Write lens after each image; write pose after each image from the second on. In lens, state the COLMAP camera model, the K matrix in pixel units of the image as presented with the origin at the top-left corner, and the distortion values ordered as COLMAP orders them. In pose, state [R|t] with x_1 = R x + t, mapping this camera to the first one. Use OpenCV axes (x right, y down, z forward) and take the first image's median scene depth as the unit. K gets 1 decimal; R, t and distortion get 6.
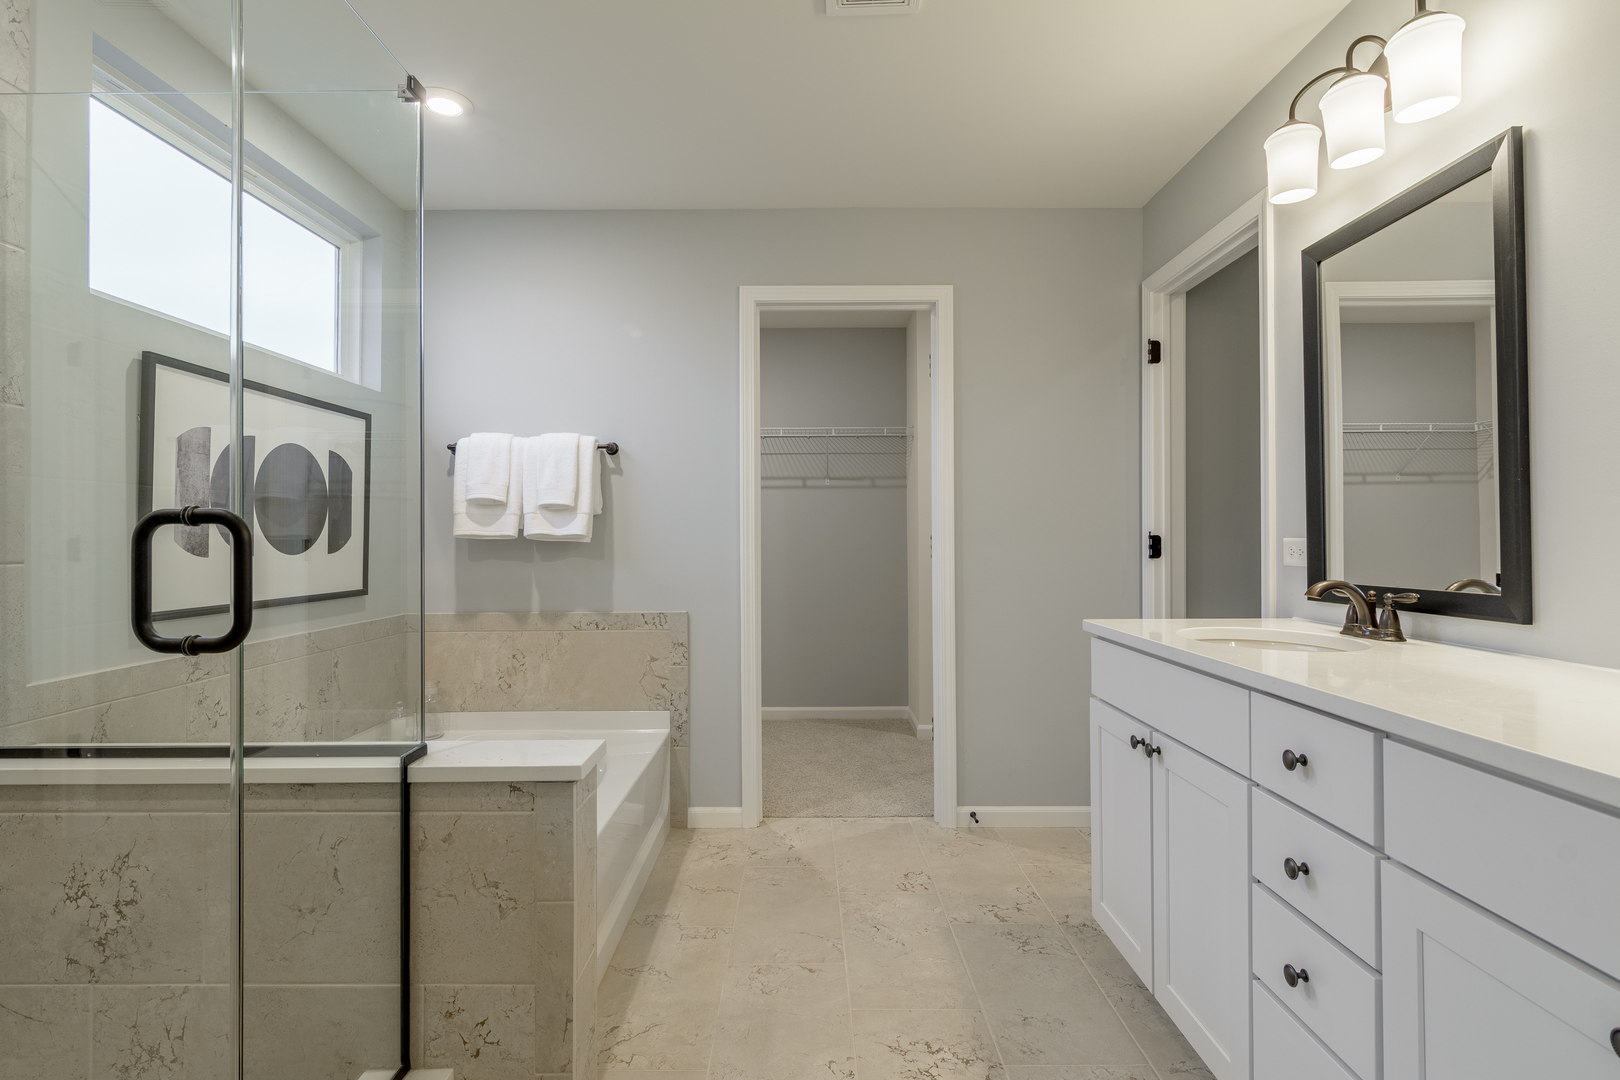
lens RADIAL K [[779.7, 0, 809.8], [0, 779.7, 535.9], [0, 0, 1]] dist [-0.002262, 0.000716]
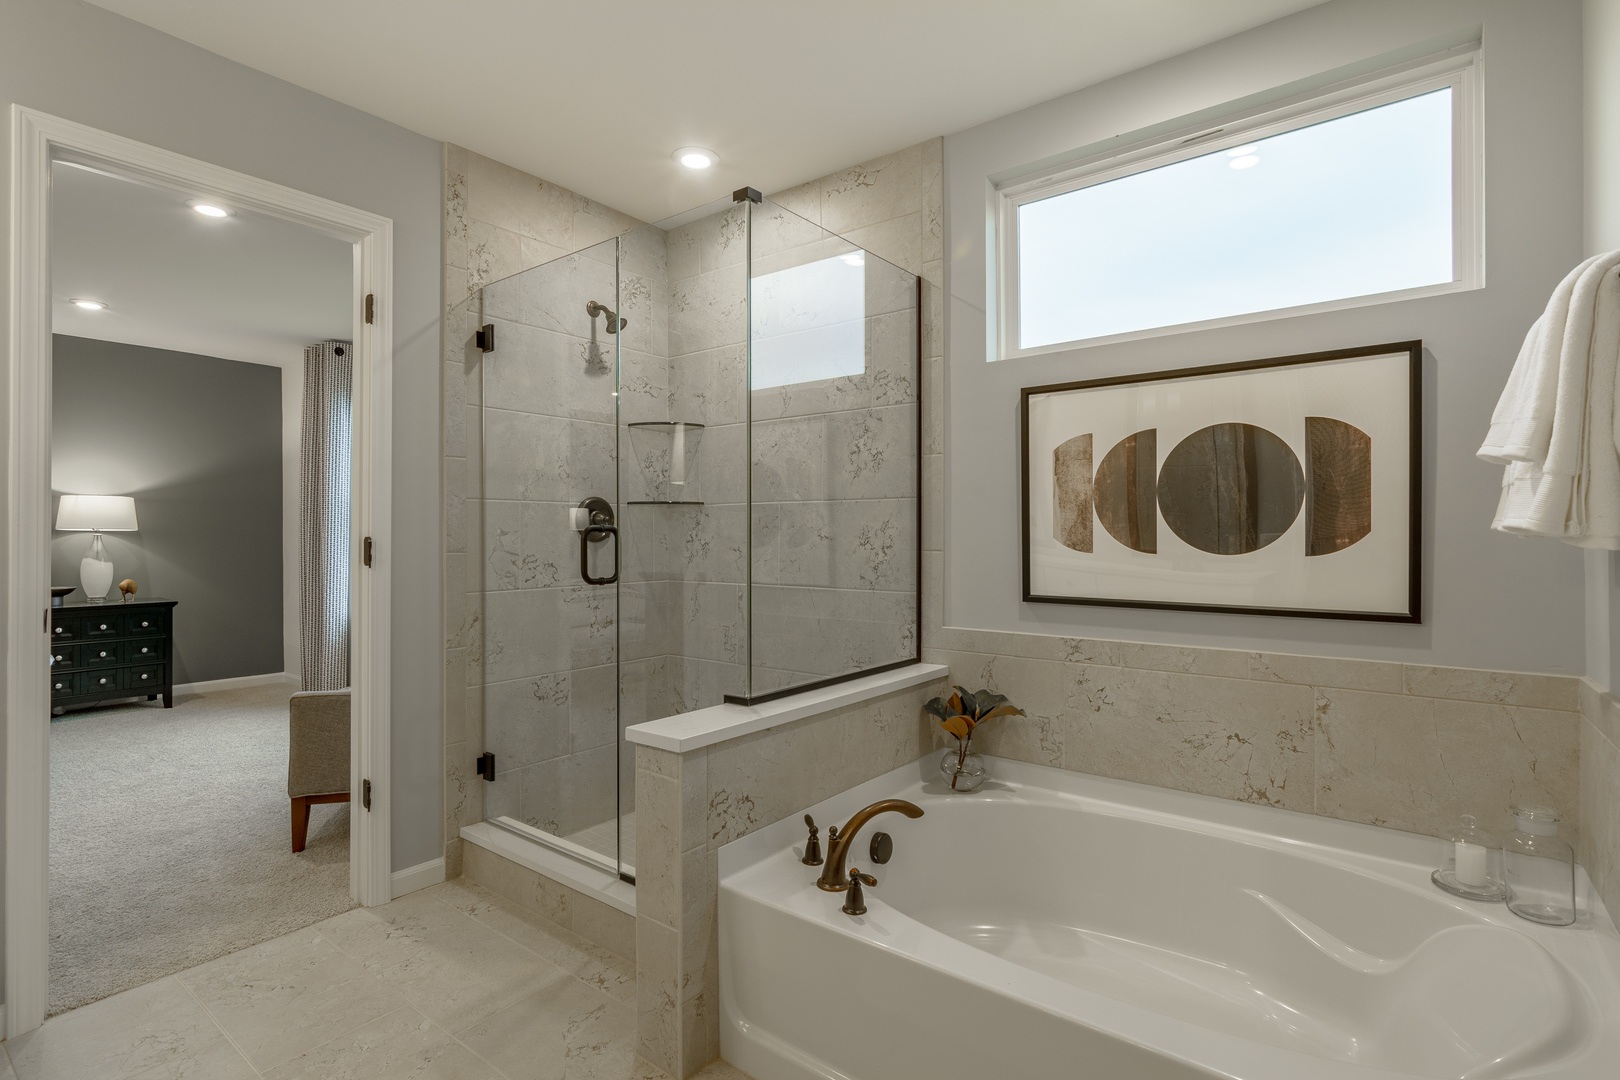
lens RADIAL K [[779.7, 0, 811.5], [0, 779.7, 531.2], [0, 0, 1]] dist [-0.002262, 0.000716]
pose [[-0.616502, 0.000827, -0.787353, 0.314784], [0.006282, 0.999973, -0.003868, -0.000954], [0.787329, -0.007331, -0.616490, 1.308701]]
